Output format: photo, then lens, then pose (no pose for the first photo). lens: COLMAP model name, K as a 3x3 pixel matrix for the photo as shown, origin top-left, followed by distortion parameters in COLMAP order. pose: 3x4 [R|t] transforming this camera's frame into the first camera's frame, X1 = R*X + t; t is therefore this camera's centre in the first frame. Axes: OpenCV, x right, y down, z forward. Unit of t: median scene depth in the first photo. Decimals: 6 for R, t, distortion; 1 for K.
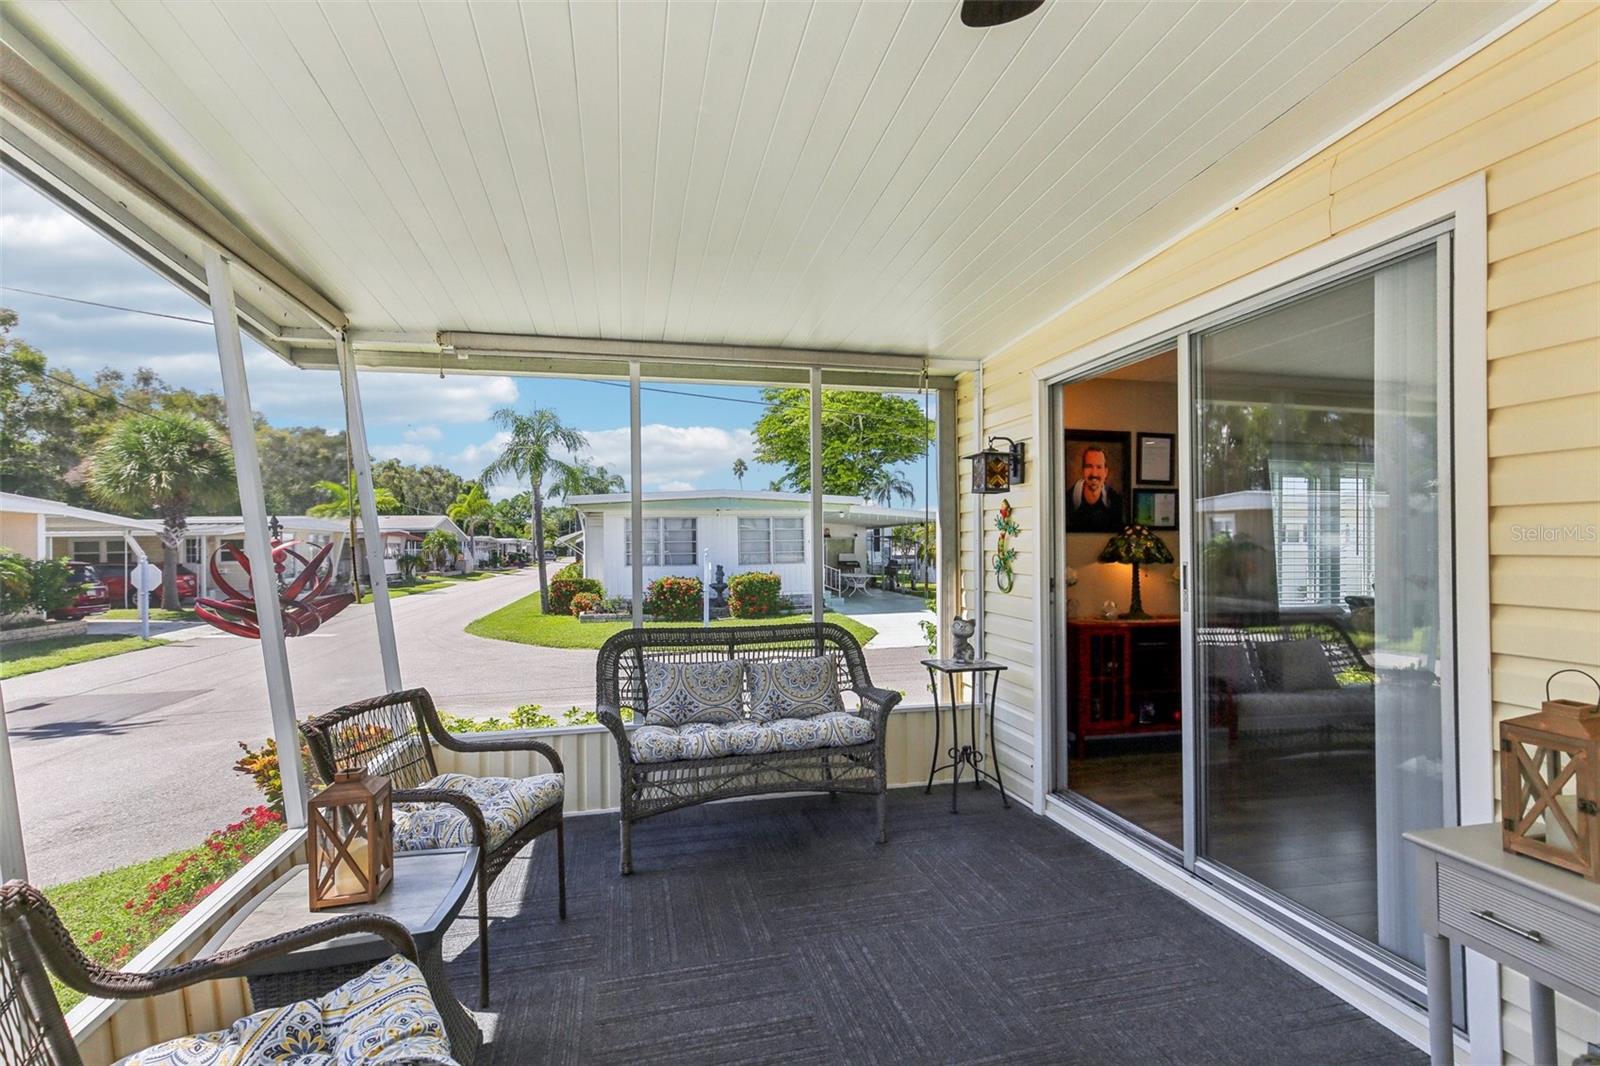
lens RADIAL K [[730.7, 0, 800.0], [0, 730.7, 533.0], [0, 0, 1]] dist [-0.001288, 0.007038]
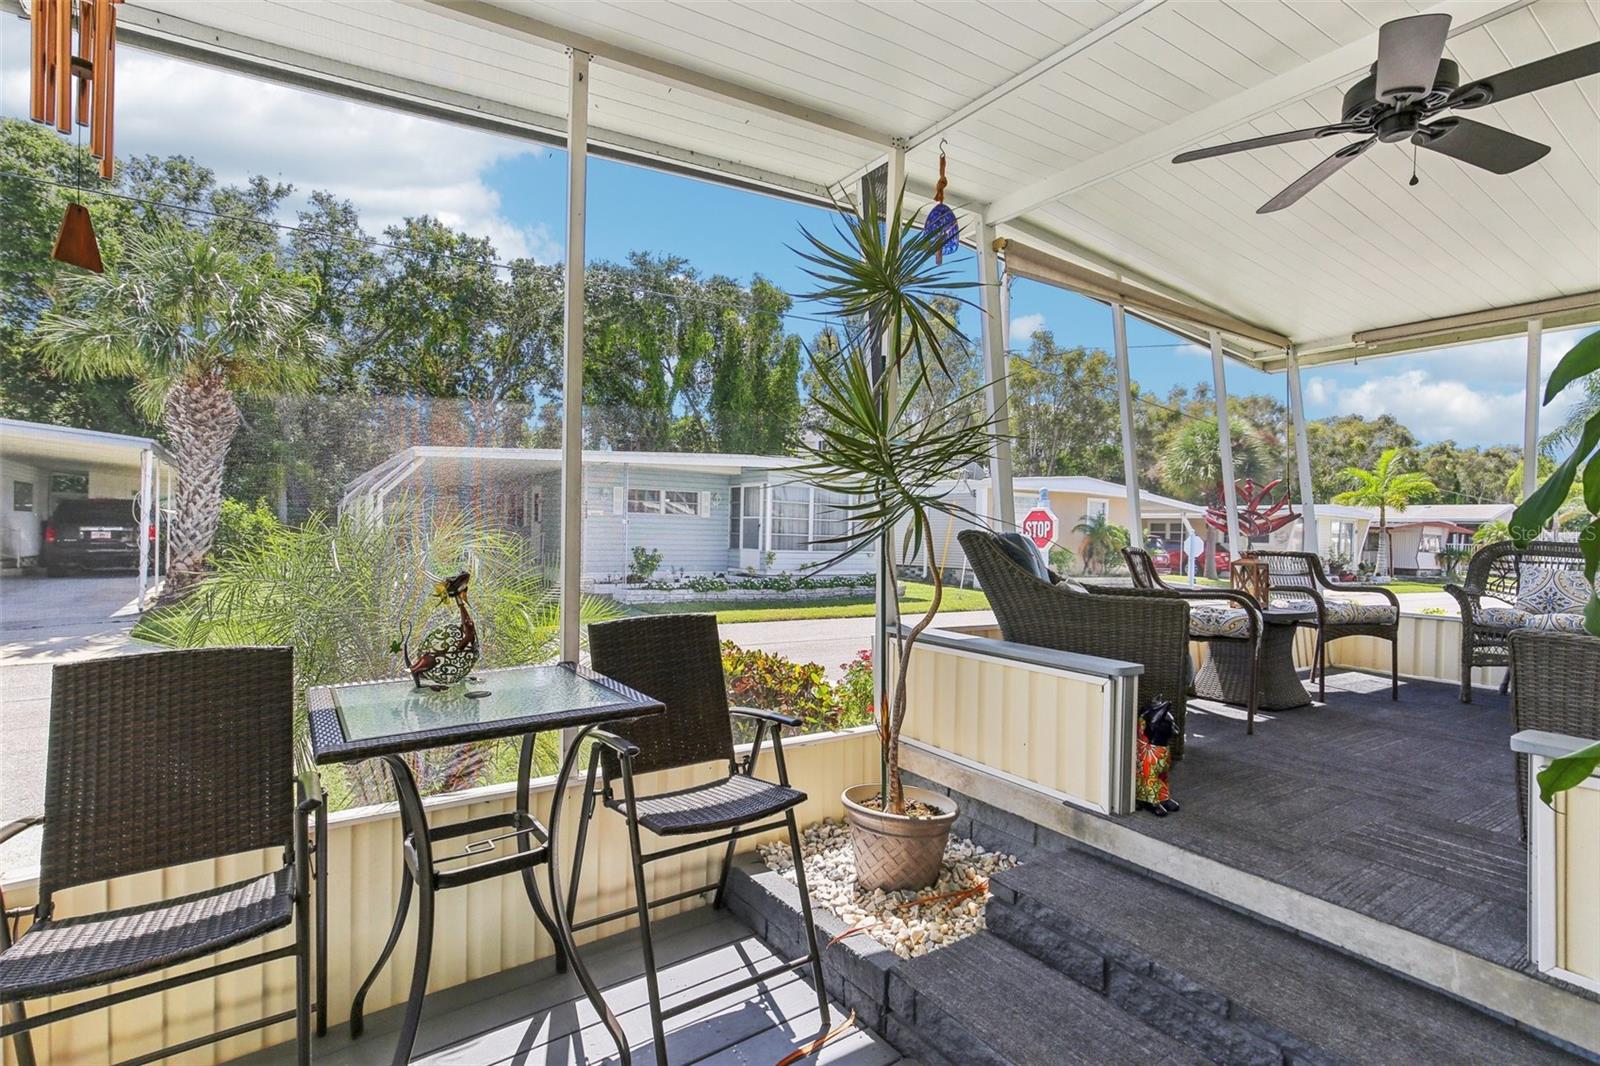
lens RADIAL K [[770.7, 0, 795.2], [0, 770.7, 539.3], [0, 0, 1]] dist [0.019947, 0.000749]
pose [[0.354148, 0.031986, -0.934642, 0.079971], [-0.022259, 0.999420, 0.025768, 0.016995], [0.934925, 0.011678, 0.354654, -0.083162]]
